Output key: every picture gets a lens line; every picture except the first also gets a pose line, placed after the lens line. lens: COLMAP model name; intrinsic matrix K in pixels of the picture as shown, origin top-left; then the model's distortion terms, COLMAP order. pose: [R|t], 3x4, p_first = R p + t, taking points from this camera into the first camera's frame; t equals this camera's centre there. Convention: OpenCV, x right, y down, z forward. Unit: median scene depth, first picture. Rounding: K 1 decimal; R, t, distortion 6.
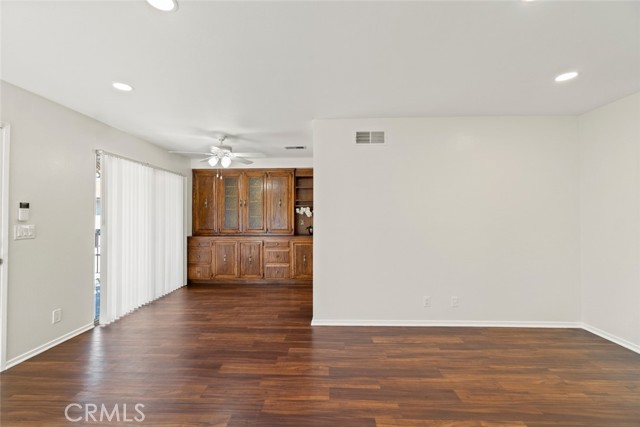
lens RADIAL K [[274.7, 0, 319.3], [0, 274.7, 213.1], [0, 0, 1]] dist [-0.001682, 0.000138]
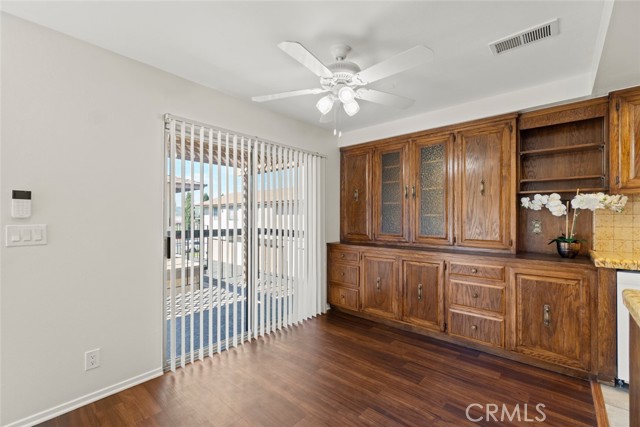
lens RADIAL K [[274.7, 0, 318.0], [0, 274.7, 215.7], [0, 0, 1]] dist [-0.001682, 0.000138]
pose [[0.766721, 0.001558, -0.641979, -0.052475], [0.004147, 0.999964, 0.007379, 0.009183], [0.641967, -0.008320, 0.766687, 0.439006]]
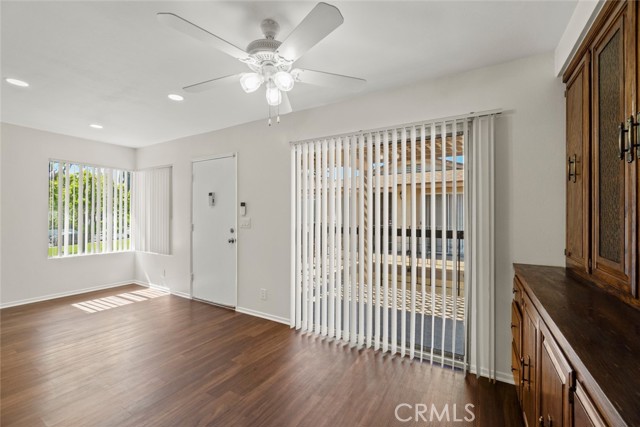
lens RADIAL K [[274.7, 0, 317.7], [0, 274.7, 213.3], [0, 0, 1]] dist [-0.001682, 0.000138]
pose [[-0.495412, -0.004042, -0.868649, -0.013149], [0.002114, 0.999981, -0.005859, 0.013218], [0.868656, -0.004739, -0.495394, 0.942106]]
